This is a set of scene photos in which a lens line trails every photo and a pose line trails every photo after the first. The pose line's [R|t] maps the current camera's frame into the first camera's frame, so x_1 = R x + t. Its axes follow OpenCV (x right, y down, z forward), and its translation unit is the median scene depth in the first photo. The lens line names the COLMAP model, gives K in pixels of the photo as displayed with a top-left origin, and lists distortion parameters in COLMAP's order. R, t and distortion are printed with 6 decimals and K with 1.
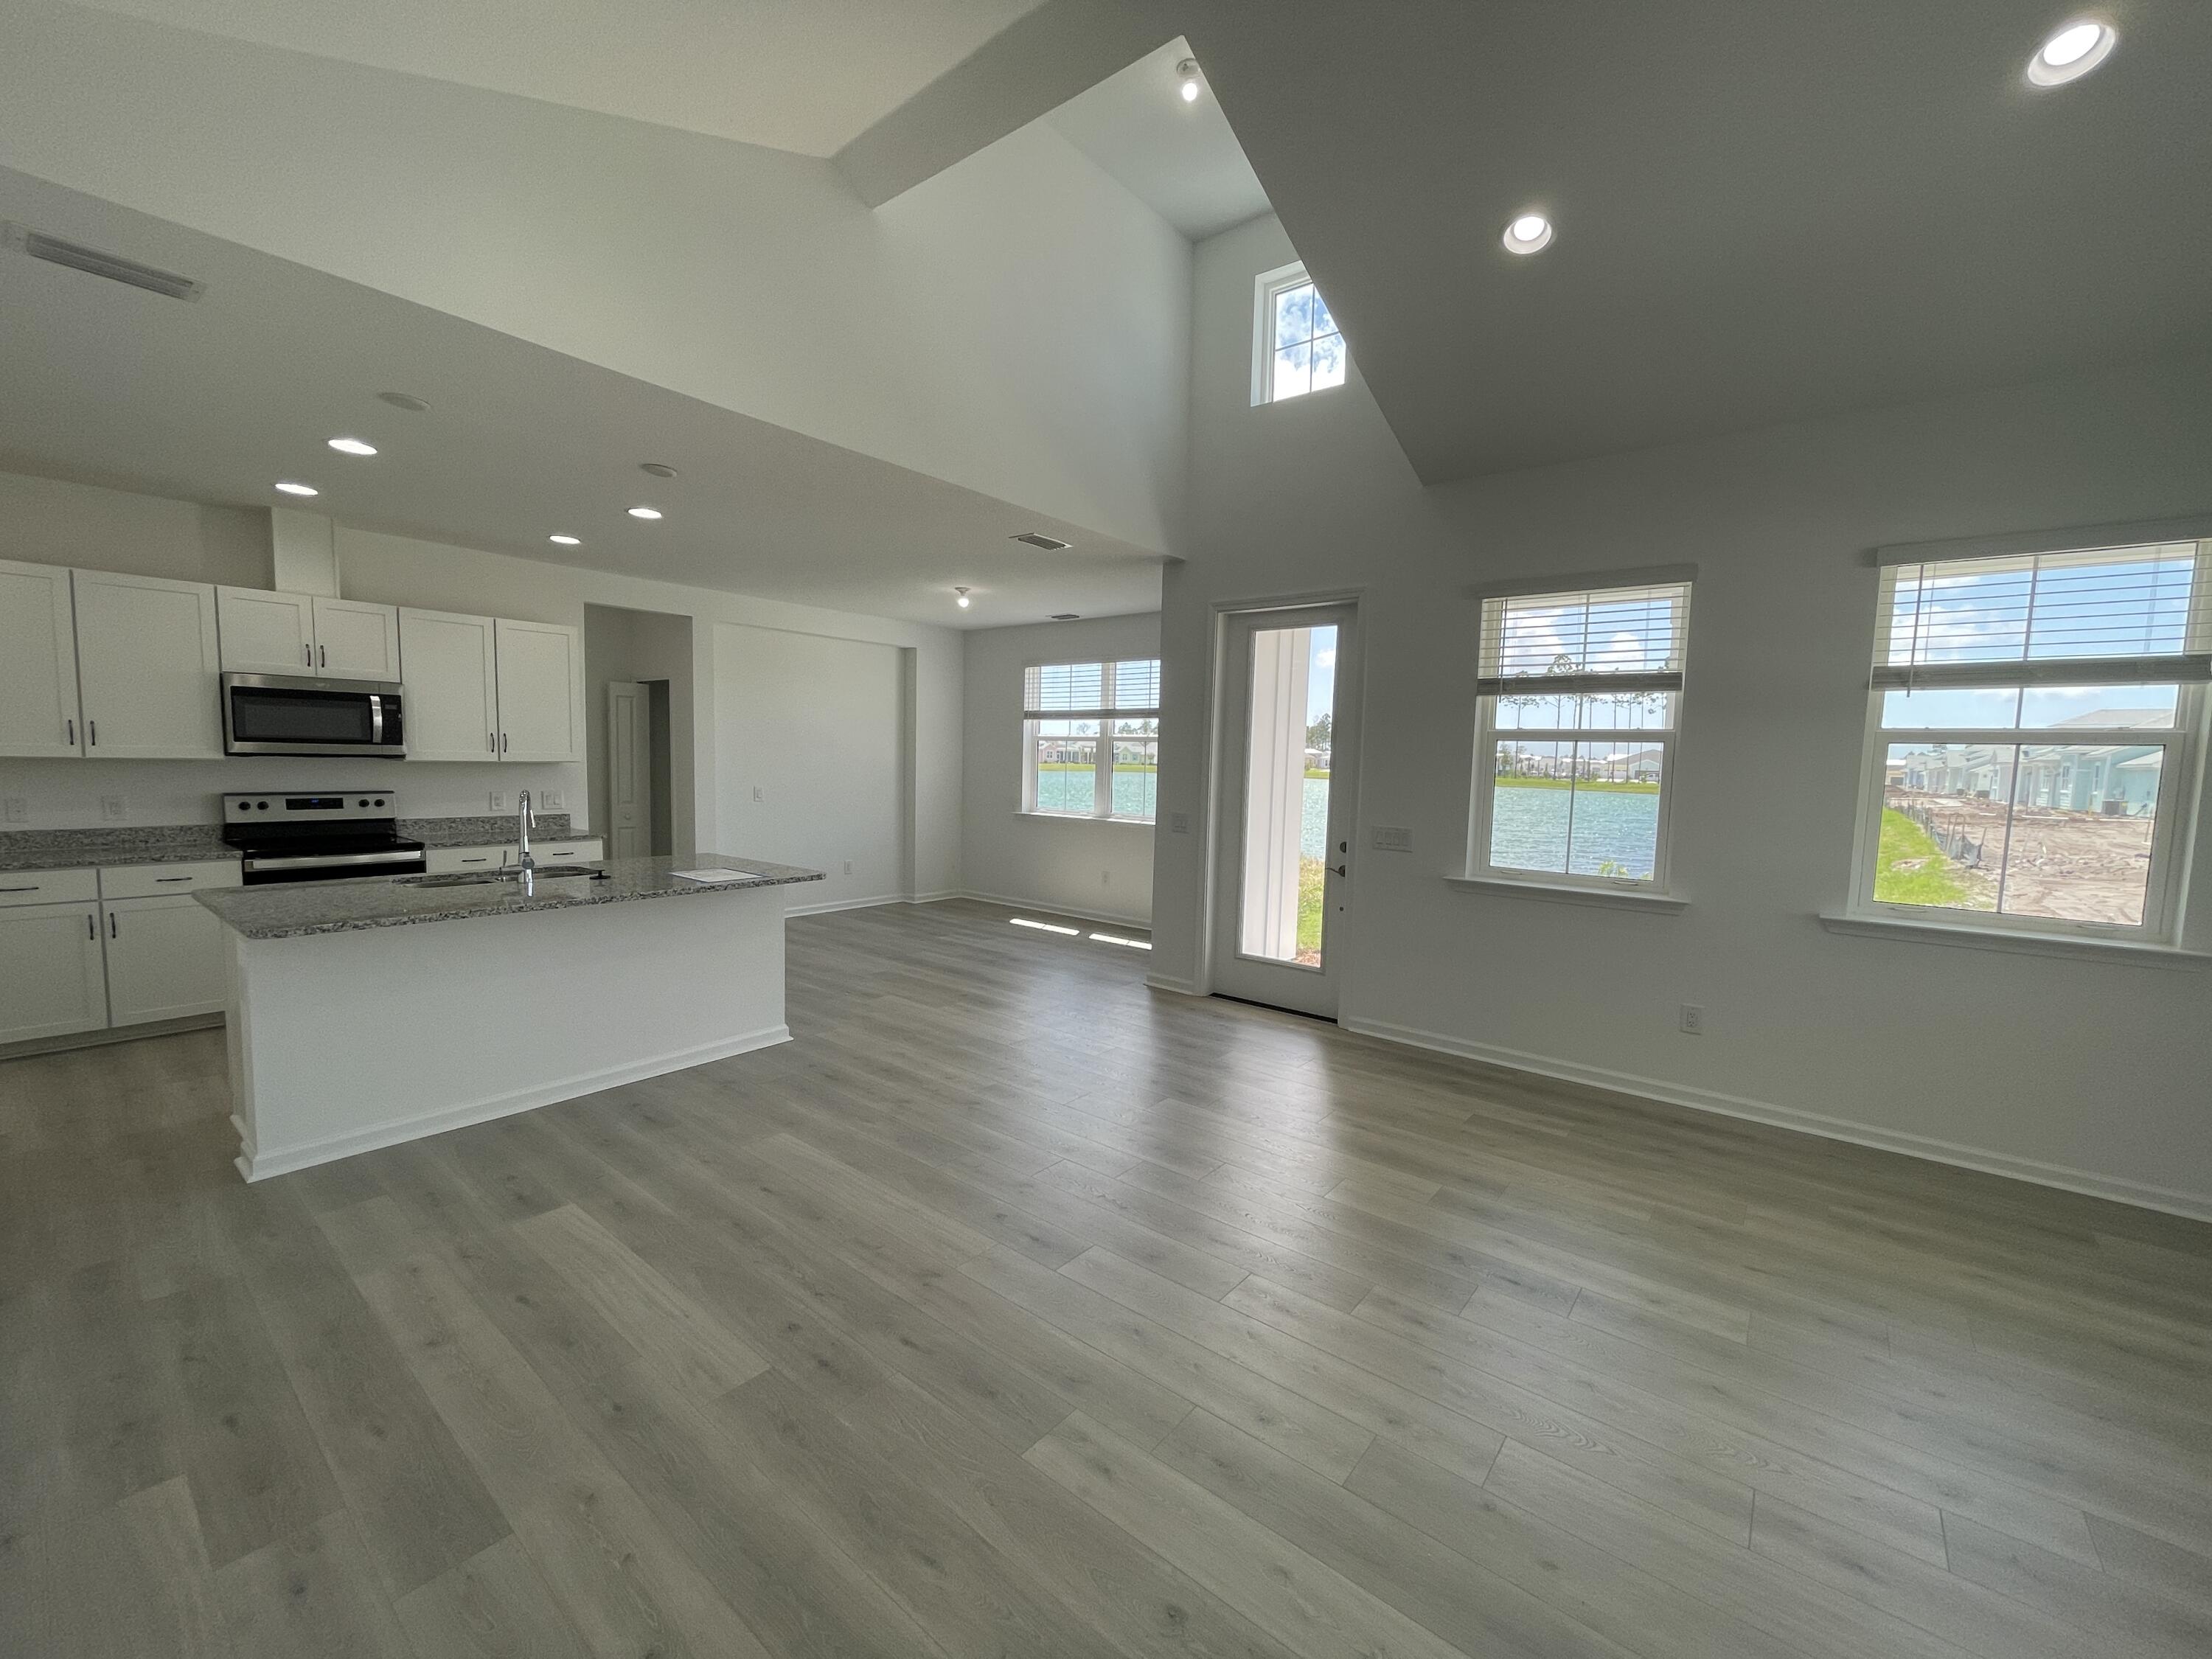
lens RADIAL K [[890.5, 0, 1098.9], [0, 890.5, 834.0], [0, 0, 1]] dist [-0.000280, -0.000421]
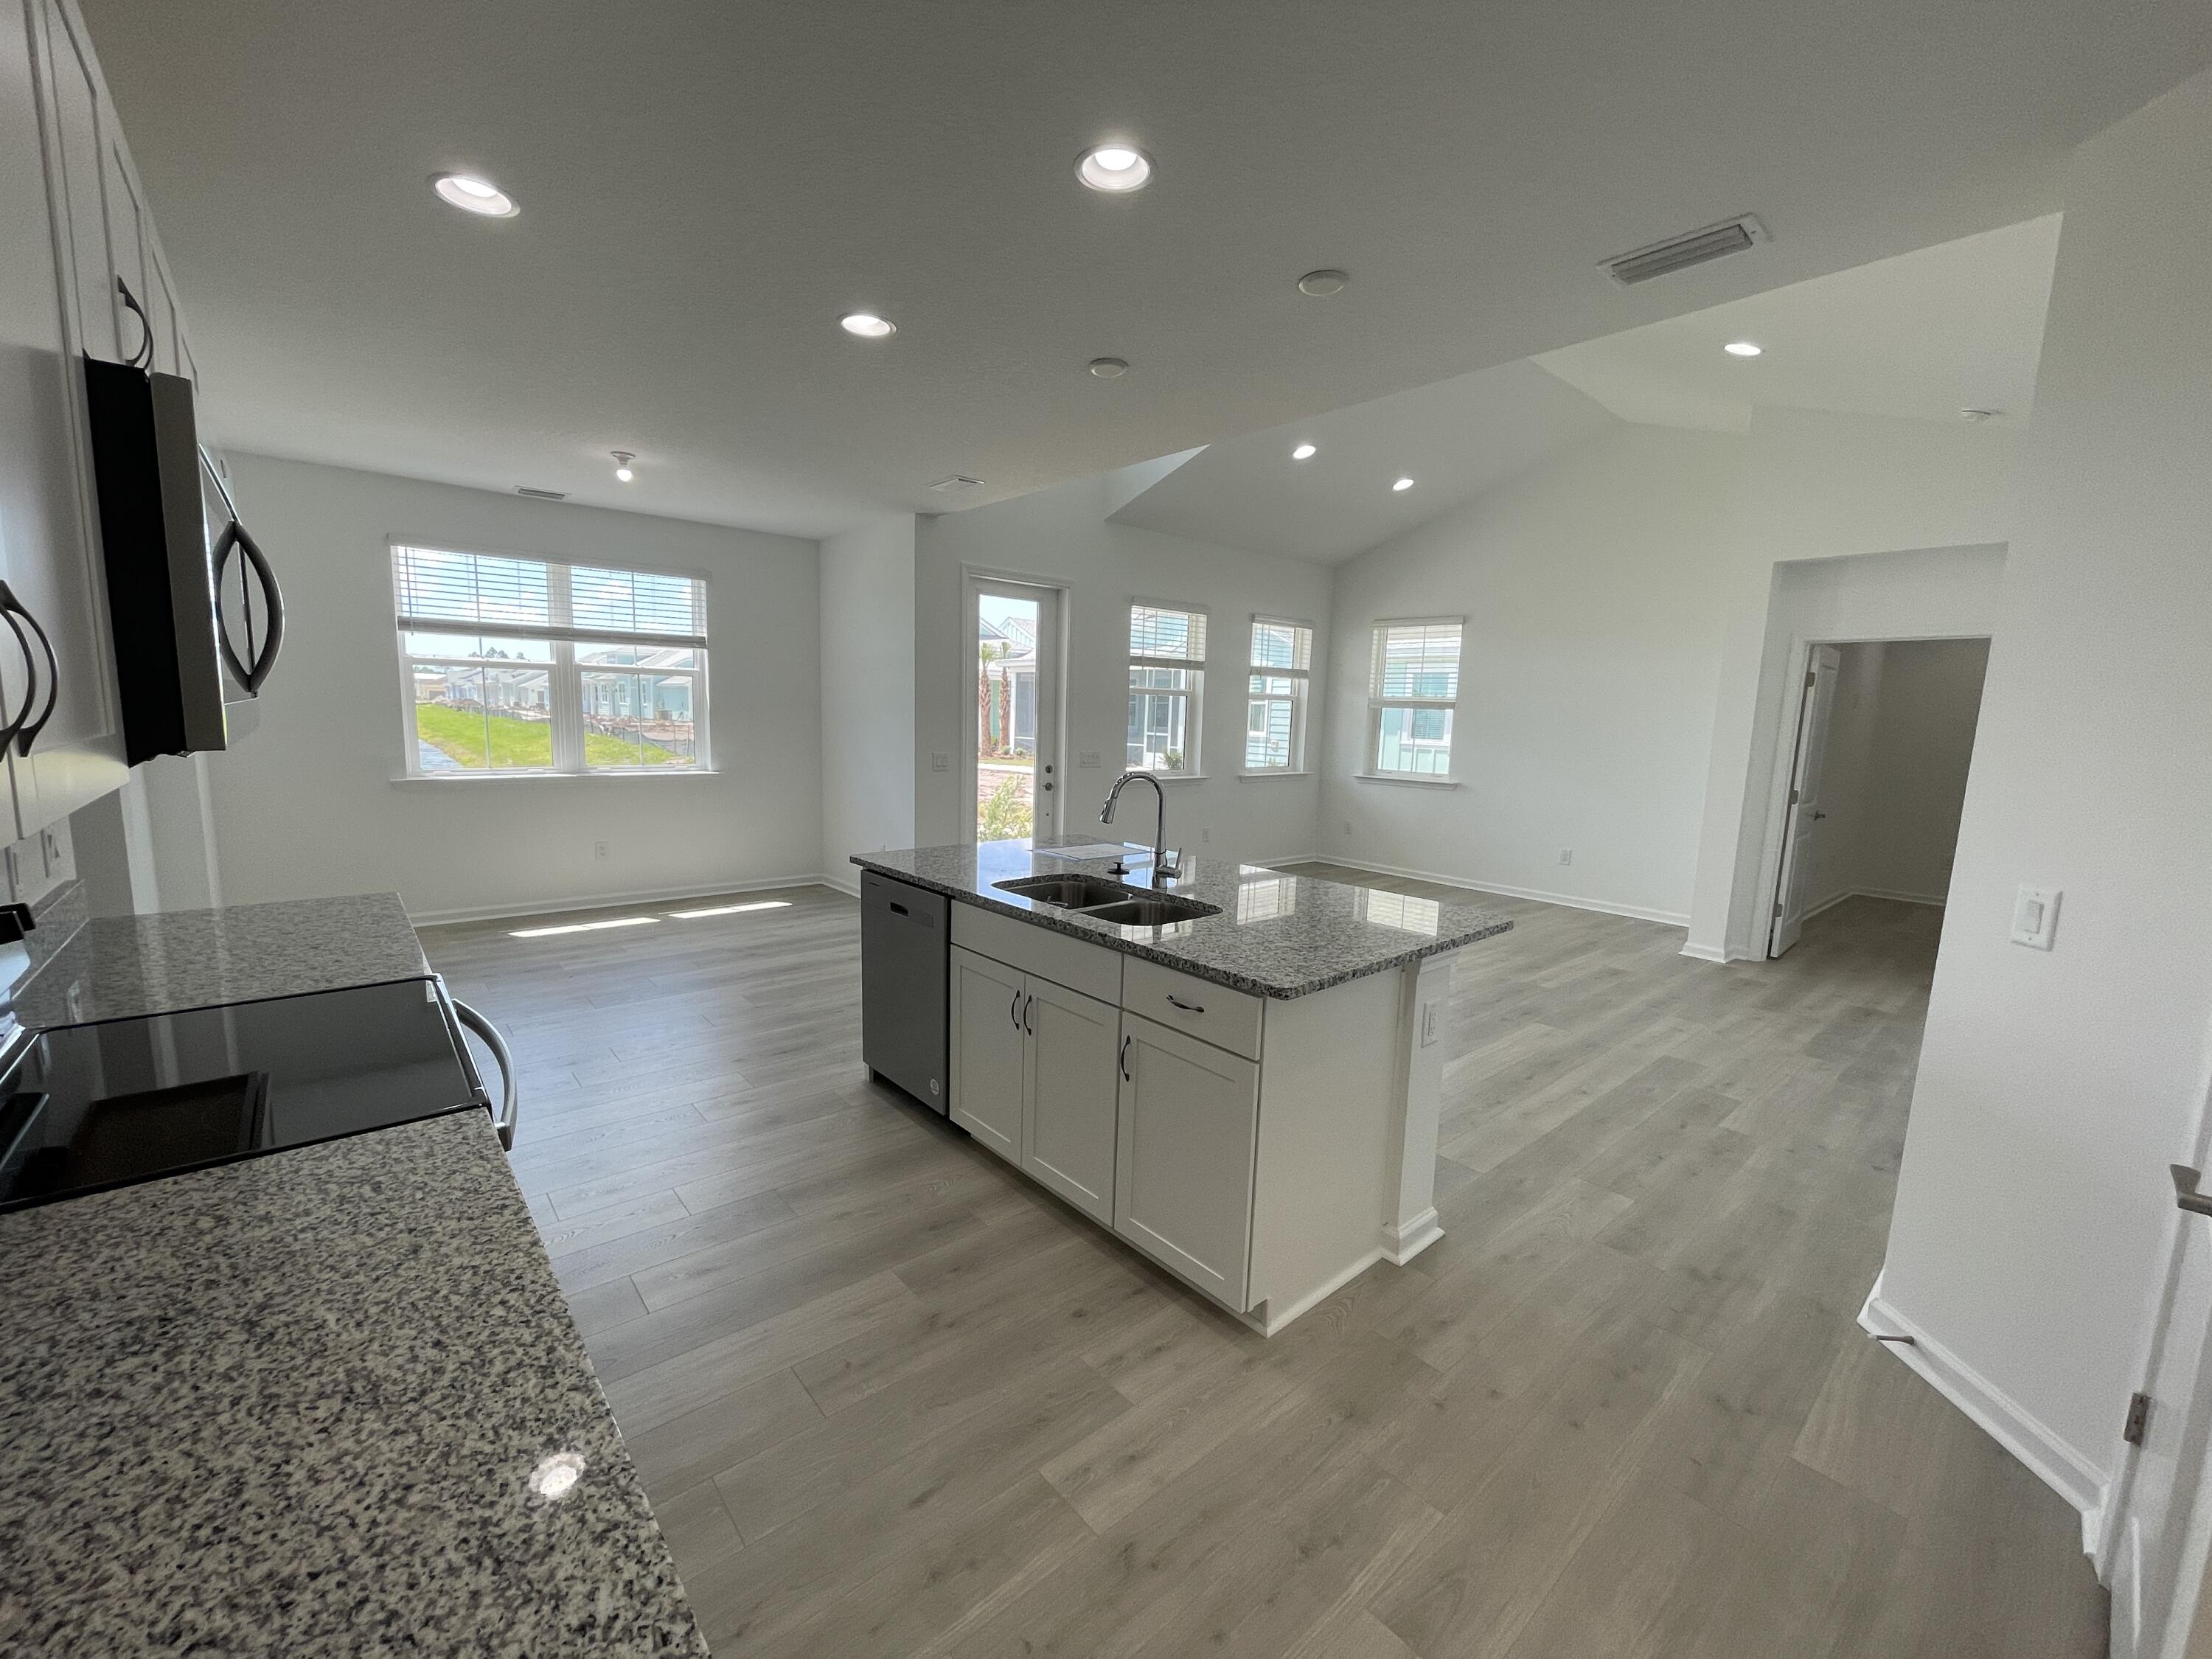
lens RADIAL K [[890.5, 0, 1098.9], [0, 890.5, 834.0], [0, 0, 1]] dist [-0.000280, -0.000421]
pose [[0.178463, -0.155063, 0.971651, -1.525990], [0.059347, 0.987403, 0.146677, -0.120340], [-0.982155, 0.031488, 0.185418, 0.979031]]
